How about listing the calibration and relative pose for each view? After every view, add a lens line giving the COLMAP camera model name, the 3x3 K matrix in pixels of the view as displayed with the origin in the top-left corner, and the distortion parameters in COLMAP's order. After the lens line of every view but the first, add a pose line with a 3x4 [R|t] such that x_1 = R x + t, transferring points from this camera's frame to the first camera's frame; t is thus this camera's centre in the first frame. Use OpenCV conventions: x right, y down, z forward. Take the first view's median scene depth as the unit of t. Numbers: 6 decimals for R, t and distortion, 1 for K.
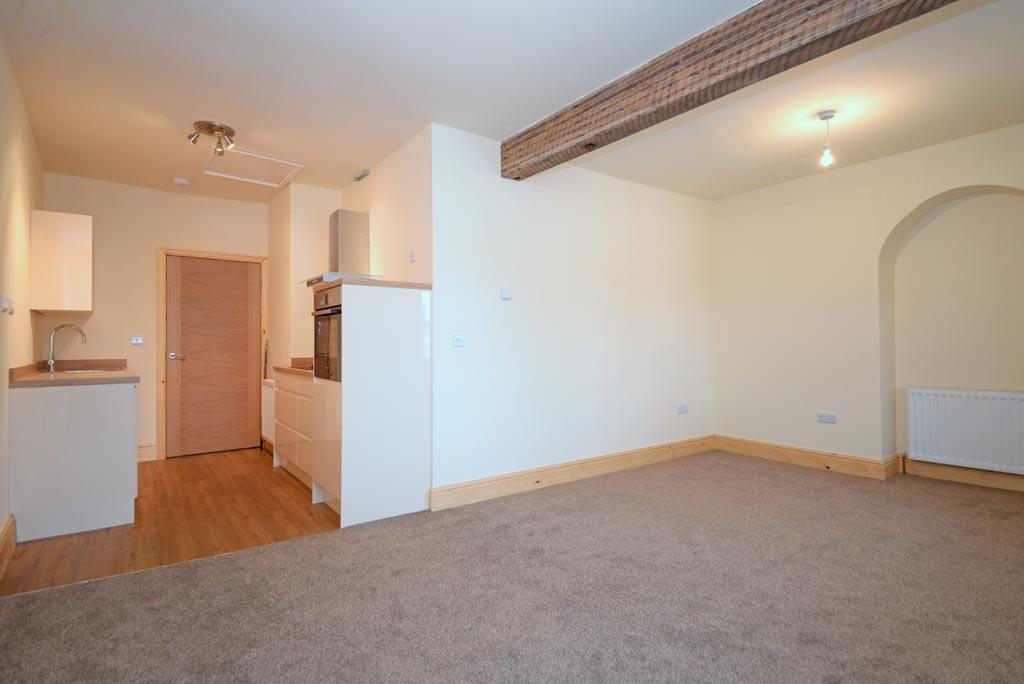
lens RADIAL K [[515.8, 0, 512.0], [0, 515.8, 342.0], [0, 0, 1]] dist [0.000648, -0.000129]
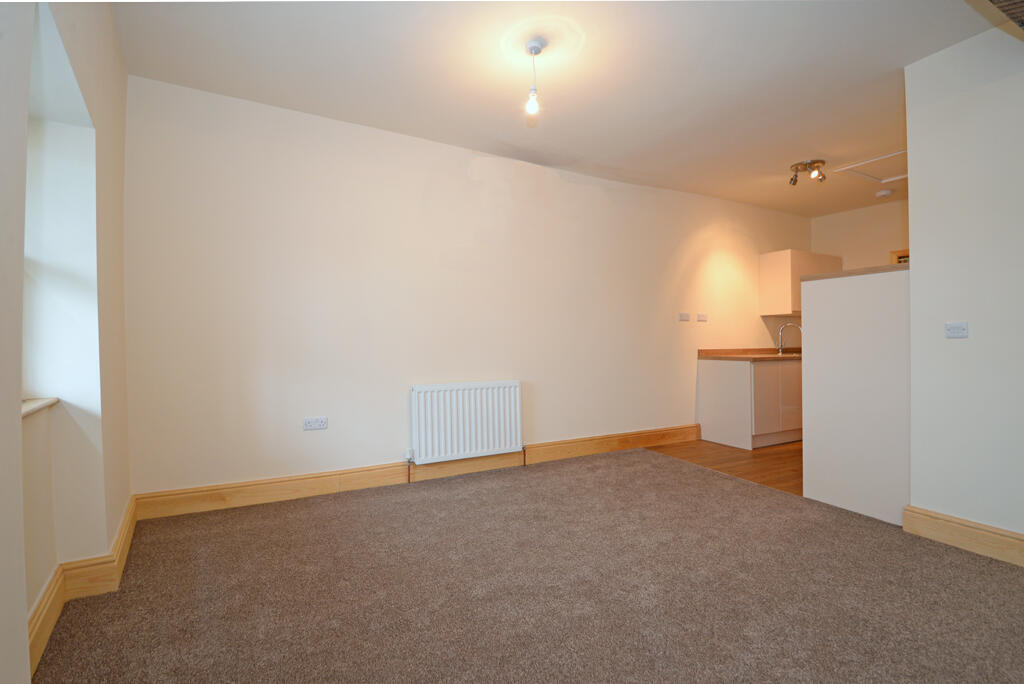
lens RADIAL K [[448.6, 0, 512.0], [0, 448.6, 342.0], [0, 0, 1]] dist [0.000347, 0.000089]
pose [[-0.149241, 0.012549, -0.988721, 0.703211], [0.002974, 0.999921, 0.012242, 0.006559], [0.988796, -0.001113, -0.149267, 0.493955]]
